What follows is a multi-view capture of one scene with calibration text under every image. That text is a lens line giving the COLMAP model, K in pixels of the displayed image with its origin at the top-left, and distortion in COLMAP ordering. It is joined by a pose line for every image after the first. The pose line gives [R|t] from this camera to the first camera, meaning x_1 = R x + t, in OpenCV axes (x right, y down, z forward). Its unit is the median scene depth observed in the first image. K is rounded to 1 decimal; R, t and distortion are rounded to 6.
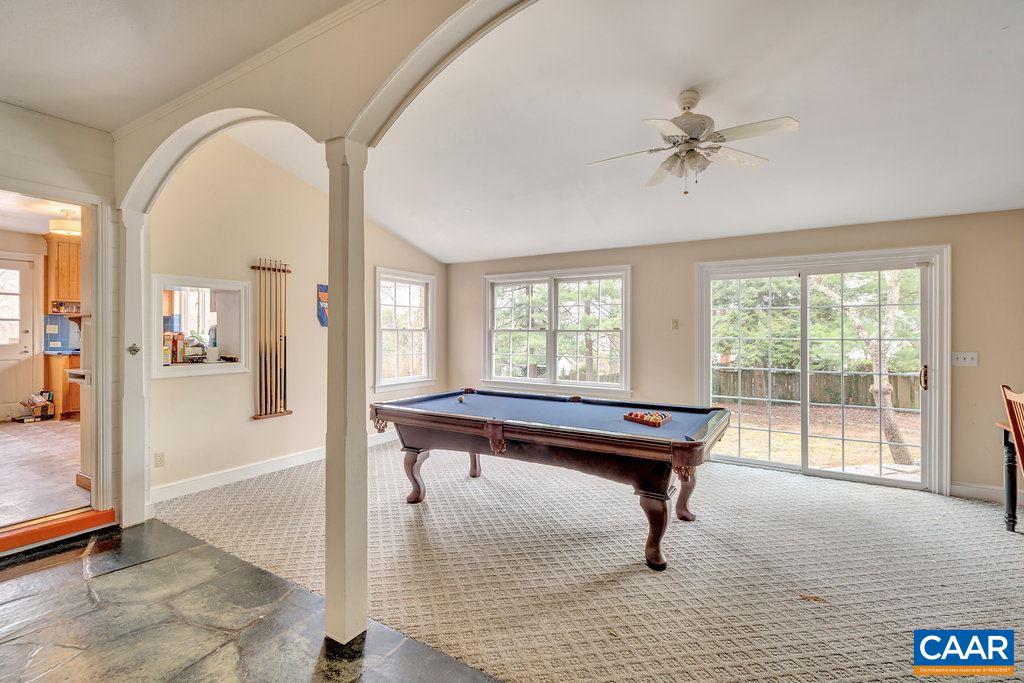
lens RADIAL K [[464.4, 0, 512.2], [0, 464.4, 337.0], [0, 0, 1]] dist [0.004181, 0.000462]
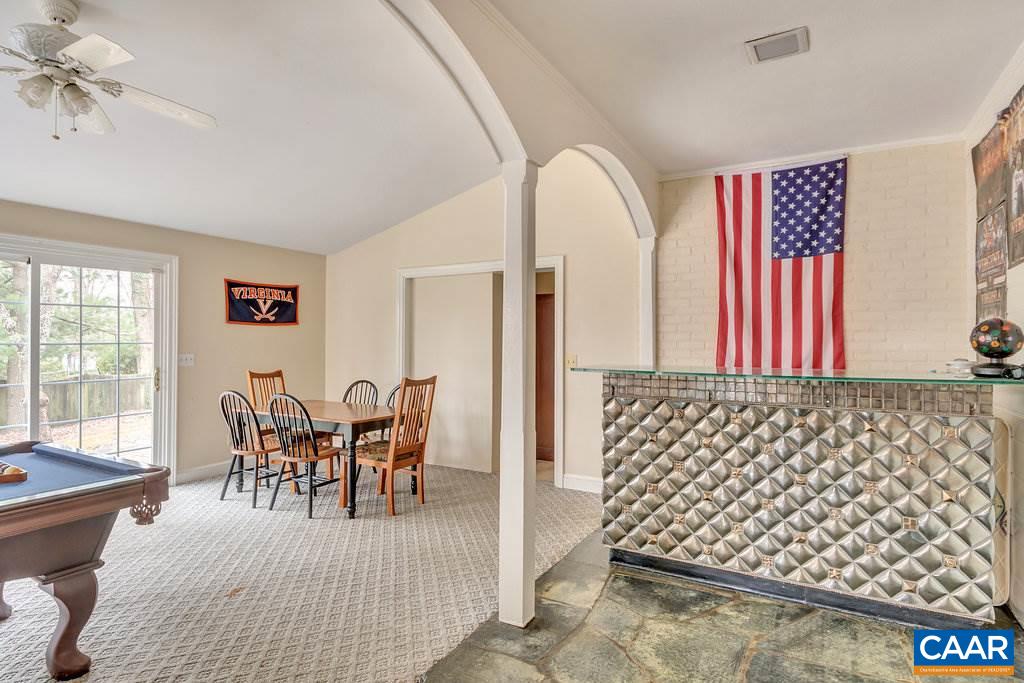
lens RADIAL K [[531.7, 0, 512.2], [0, 531.7, 341.5], [0, 0, 1]] dist [-0.001895, -0.000233]
pose [[-0.025044, -0.006781, 0.999663, -0.333957], [0.000697, 0.999977, 0.006801, -0.005140], [-0.999686, 0.000867, -0.025039, 0.242707]]
